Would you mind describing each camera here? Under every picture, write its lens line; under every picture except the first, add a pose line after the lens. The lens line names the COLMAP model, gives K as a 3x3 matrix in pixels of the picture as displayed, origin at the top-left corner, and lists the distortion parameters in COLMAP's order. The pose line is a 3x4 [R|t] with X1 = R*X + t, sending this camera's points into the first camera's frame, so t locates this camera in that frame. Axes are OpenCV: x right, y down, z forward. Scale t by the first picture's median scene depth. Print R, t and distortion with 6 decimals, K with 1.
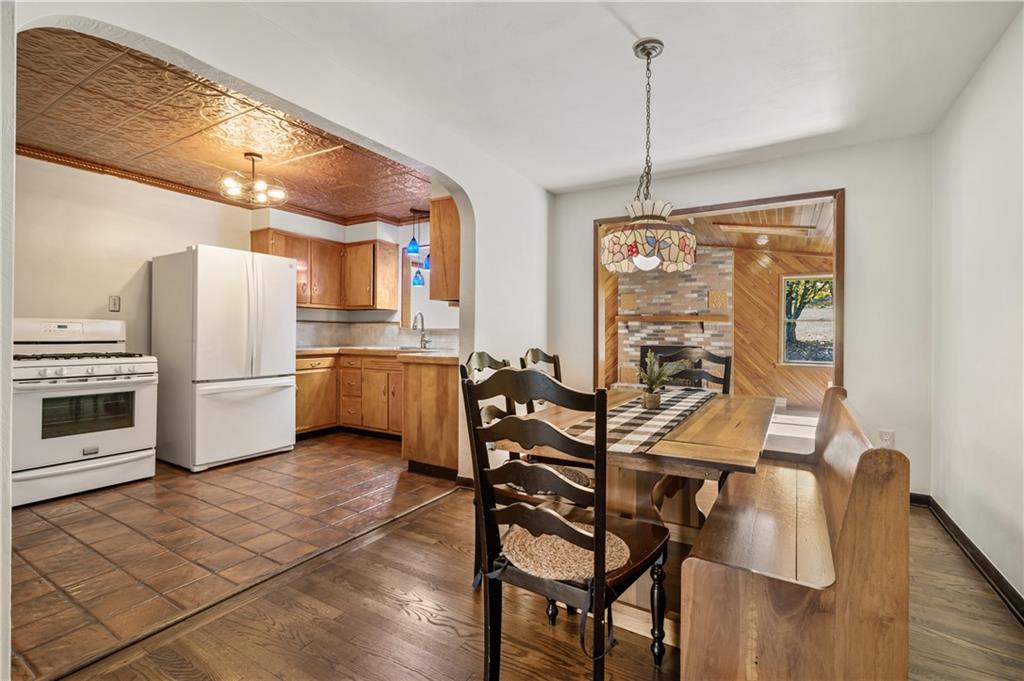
lens RADIAL K [[461.5, 0, 511.9], [0, 461.5, 330.7], [0, 0, 1]] dist [0.003359, -0.000309]
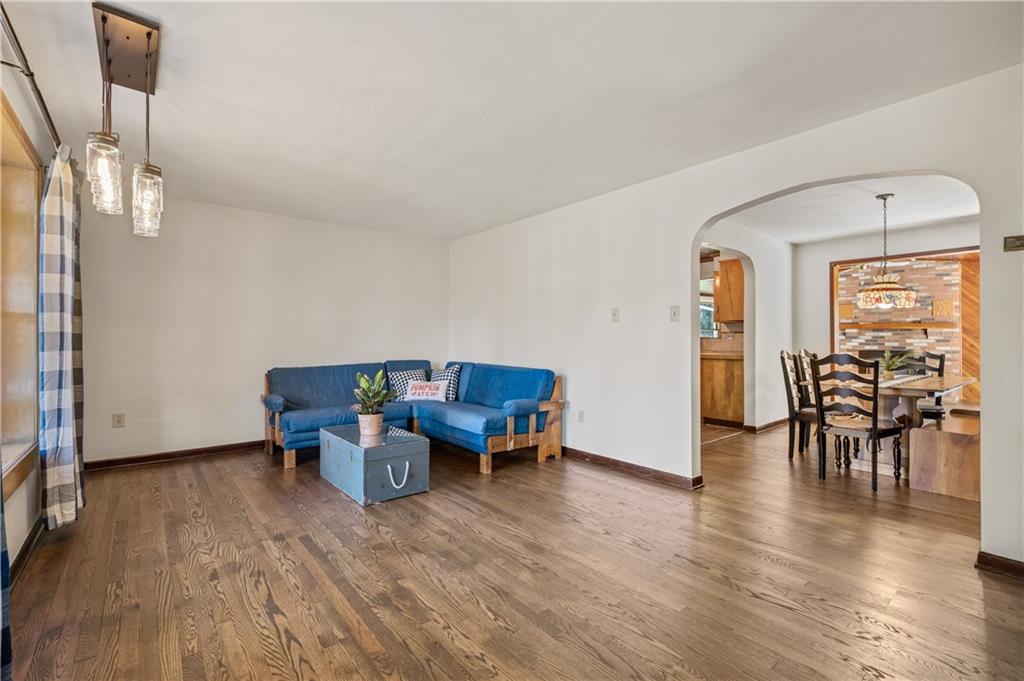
lens RADIAL K [[461.5, 0, 512.7], [0, 461.5, 335.5], [0, 0, 1]] dist [0.003359, -0.000309]
pose [[0.941489, -0.008794, -0.336930, -0.148004], [0.007885, 0.999961, -0.004068, -0.005827], [0.336953, 0.001174, 0.941521, -0.381558]]
